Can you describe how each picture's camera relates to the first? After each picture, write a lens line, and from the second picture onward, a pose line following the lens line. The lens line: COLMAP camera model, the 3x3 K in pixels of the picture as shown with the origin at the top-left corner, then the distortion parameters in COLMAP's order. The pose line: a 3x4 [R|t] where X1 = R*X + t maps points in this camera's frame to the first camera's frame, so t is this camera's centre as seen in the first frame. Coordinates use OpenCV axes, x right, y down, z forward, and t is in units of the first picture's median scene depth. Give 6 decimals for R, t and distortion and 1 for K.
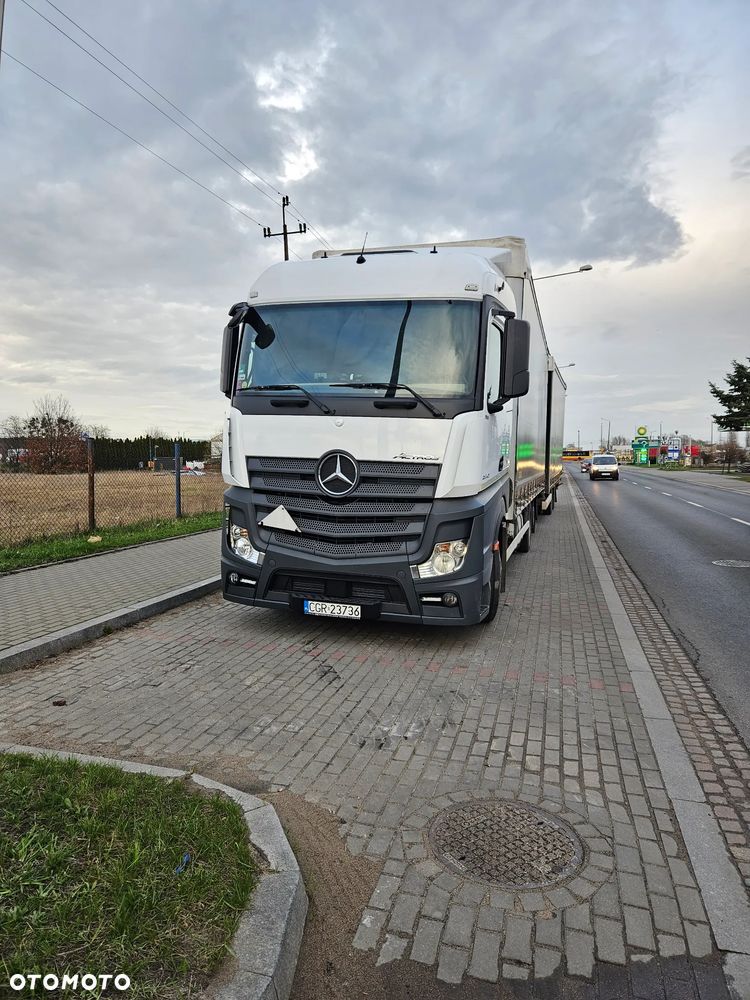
lens RADIAL K [[670.6, 0, 386.6], [0, 670.6, 478.2], [0, 0, 1]] dist [0.064478, -0.032499]
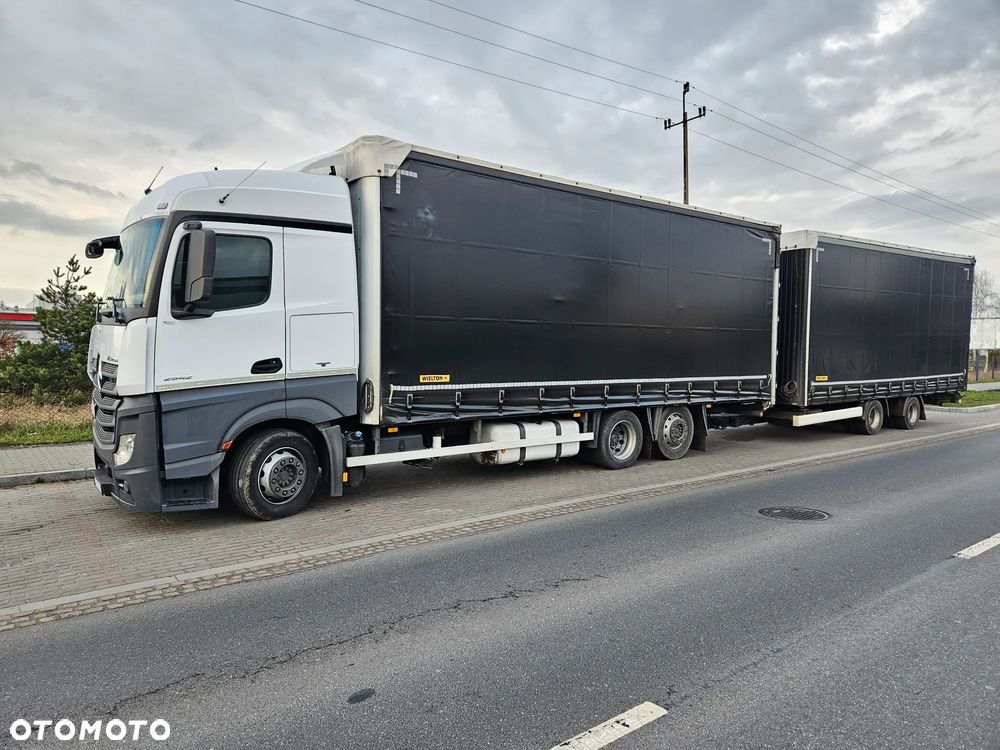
lens RADIAL K [[670.6, 0, 484.3], [0, 670.6, 371.8], [0, 0, 1]] dist [0.064478, -0.032499]
pose [[0.789311, 0.031265, -0.613197, 1.223543], [-0.034068, 0.999394, 0.007104, -0.037884], [0.613048, 0.015283, 0.789898, 0.443711]]
